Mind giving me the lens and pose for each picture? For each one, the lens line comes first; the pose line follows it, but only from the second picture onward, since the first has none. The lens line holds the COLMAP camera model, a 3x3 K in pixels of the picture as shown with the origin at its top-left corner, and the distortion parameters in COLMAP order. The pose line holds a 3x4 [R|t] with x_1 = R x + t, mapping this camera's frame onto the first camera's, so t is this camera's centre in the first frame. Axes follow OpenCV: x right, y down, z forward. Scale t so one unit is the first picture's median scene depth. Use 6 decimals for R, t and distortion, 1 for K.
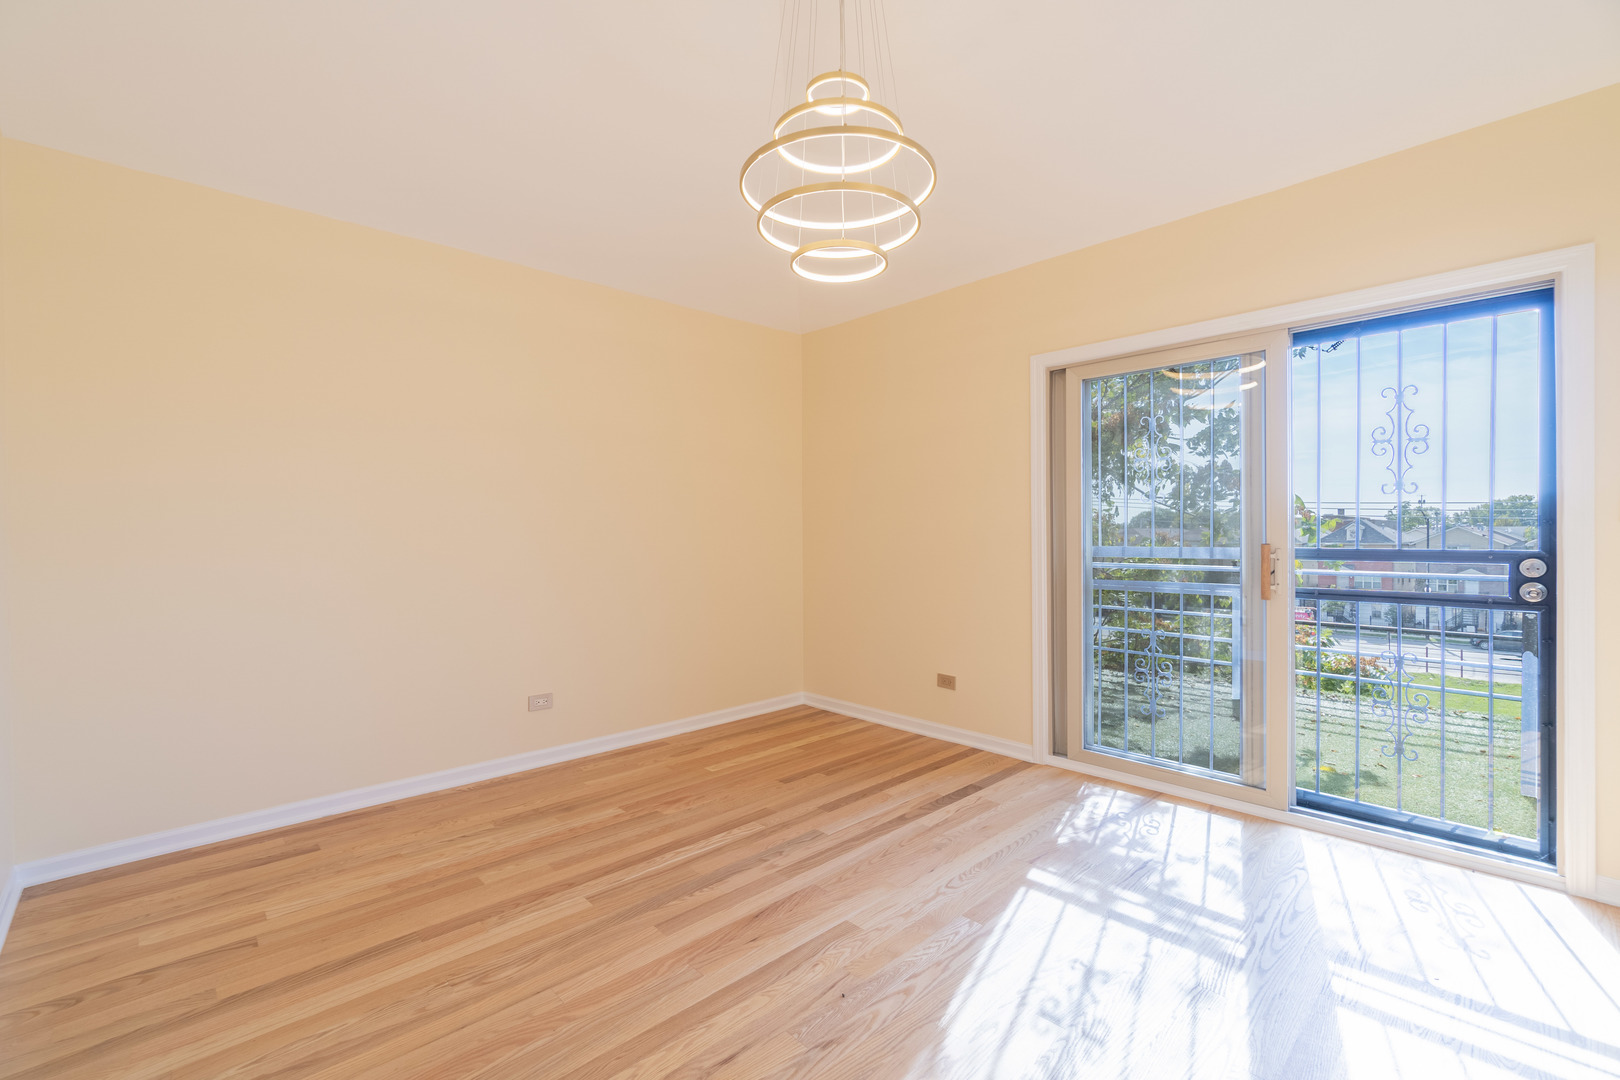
lens RADIAL K [[707.9, 0, 809.6], [0, 707.9, 536.2], [0, 0, 1]] dist [-0.003722, 0.000704]
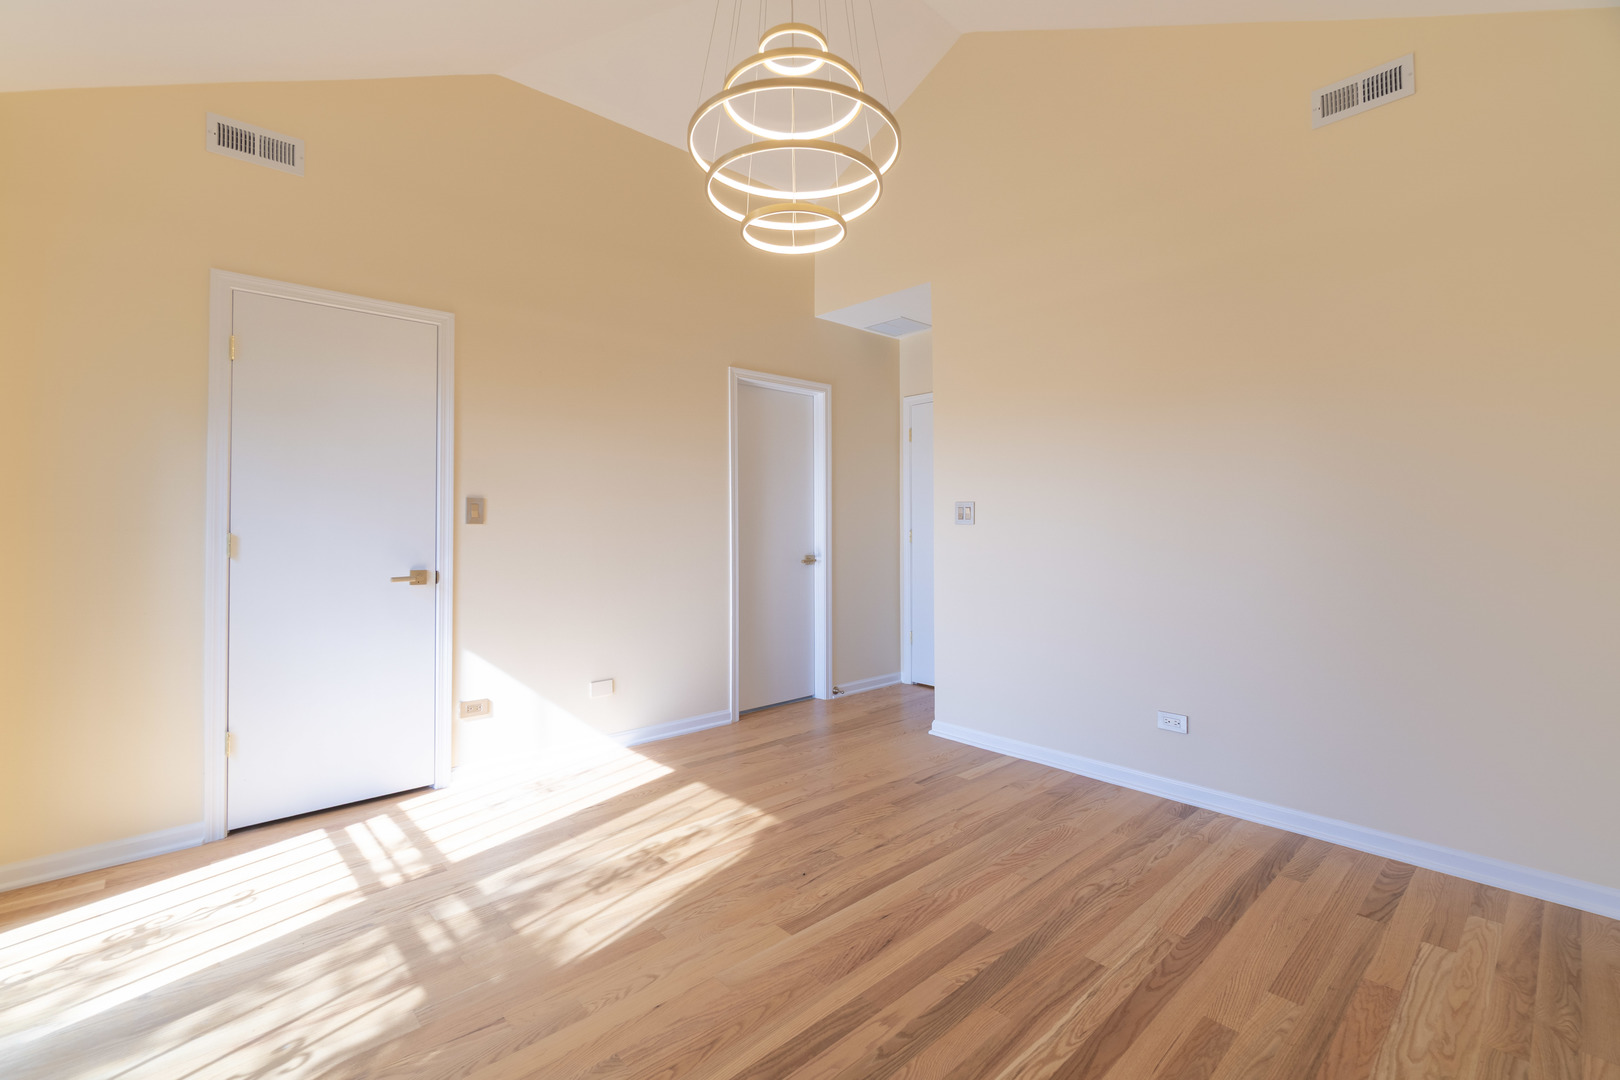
lens RADIAL K [[707.9, 0, 810.2], [0, 707.9, 531.2], [0, 0, 1]] dist [-0.003722, 0.000704]
pose [[-0.999864, 0.005048, 0.015731, 0.010951], [0.005280, 0.999877, 0.014756, -0.008185], [-0.015654, 0.014837, -0.999767, 2.058580]]
